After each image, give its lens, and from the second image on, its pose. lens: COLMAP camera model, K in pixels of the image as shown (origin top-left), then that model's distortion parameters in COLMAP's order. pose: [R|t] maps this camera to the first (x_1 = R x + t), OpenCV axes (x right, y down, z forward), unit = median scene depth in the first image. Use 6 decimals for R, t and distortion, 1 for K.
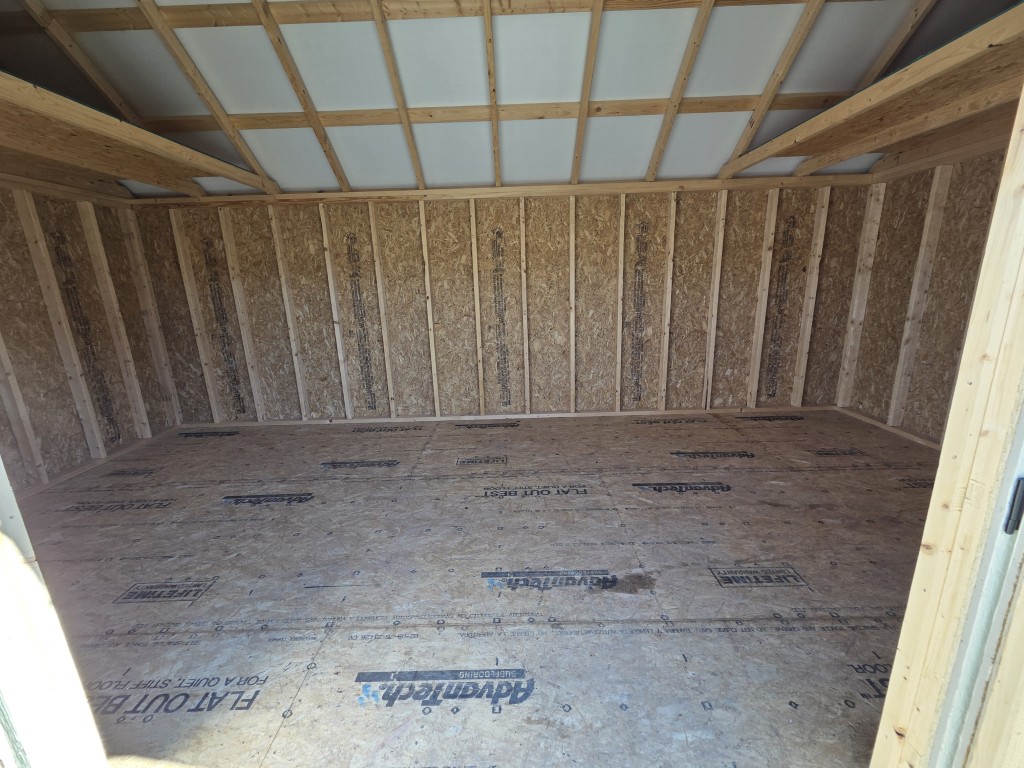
lens RADIAL K [[420.1, 0, 508.2], [0, 420.1, 385.7], [0, 0, 1]] dist [-0.000611, -0.000067]
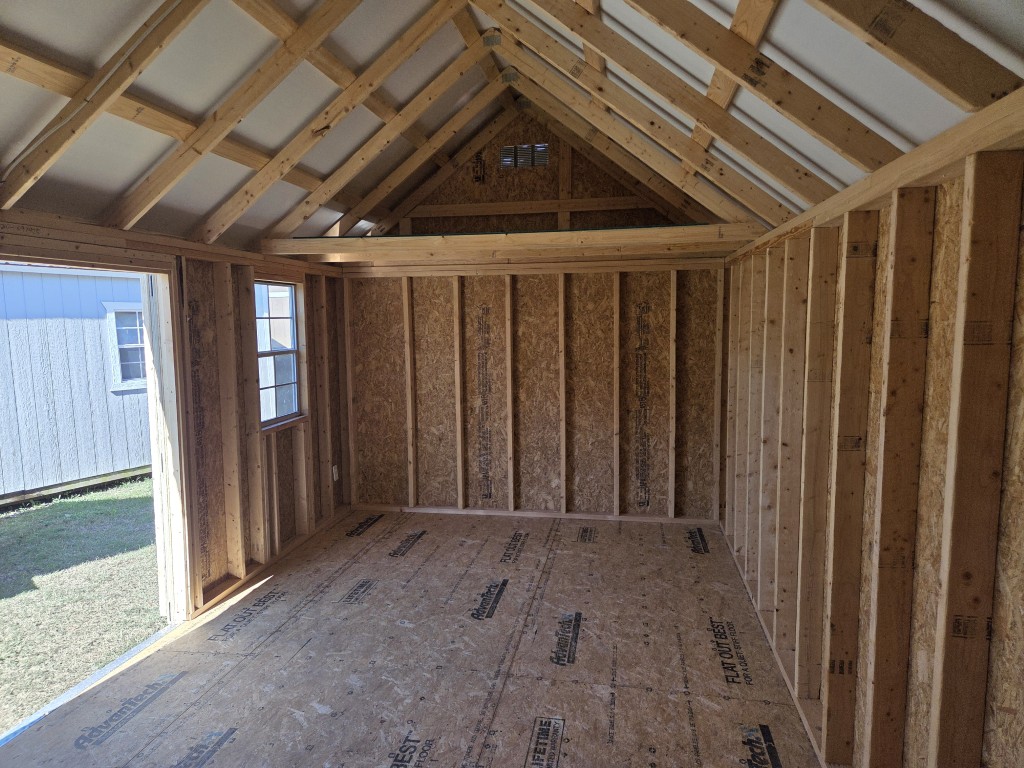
lens RADIAL K [[679.4, 0, 512.0], [0, 679.4, 384.0], [0, 0, 1]] dist [0.056970, -0.062419]
pose [[-0.167113, 0.127270, -0.977689, 0.696708], [-0.224495, 0.960674, 0.163427, -0.369160], [0.960039, 0.246797, -0.131970, 0.941661]]
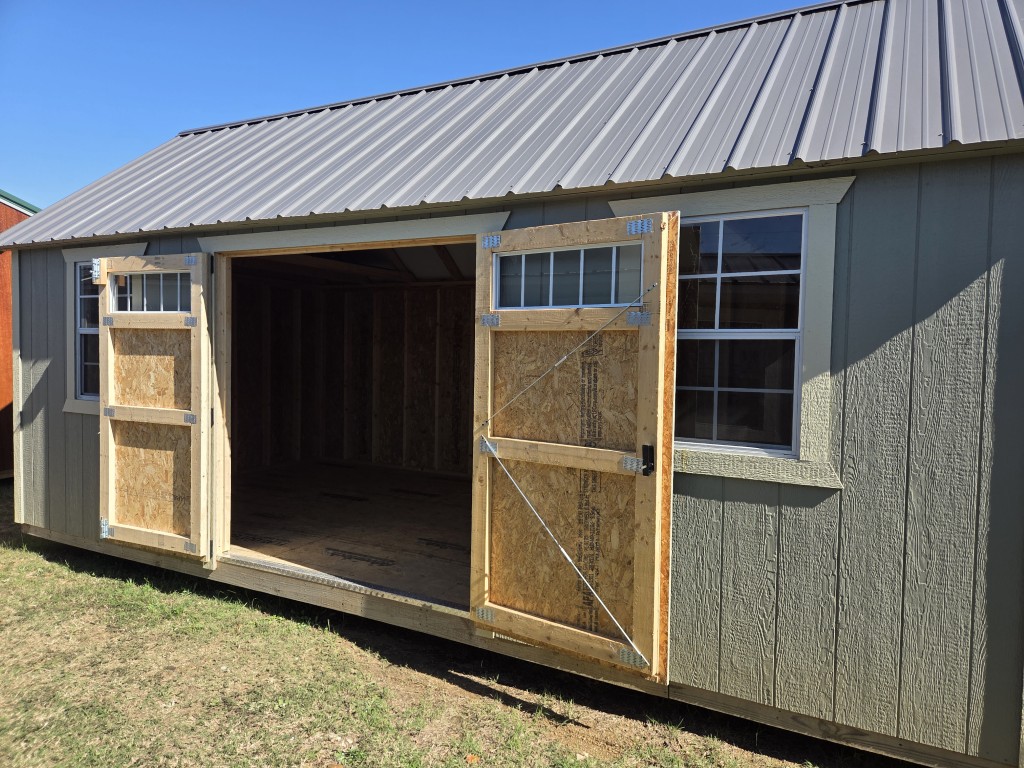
lens RADIAL K [[679.4, 0, 512.0], [0, 679.4, 384.0], [0, 0, 1]] dist [0.056970, -0.062419]
pose [[0.878576, 0.071305, -0.472250, 0.796554], [-0.162160, 0.974590, -0.154530, 0.130335], [0.449231, 0.212346, 0.867814, -0.660886]]
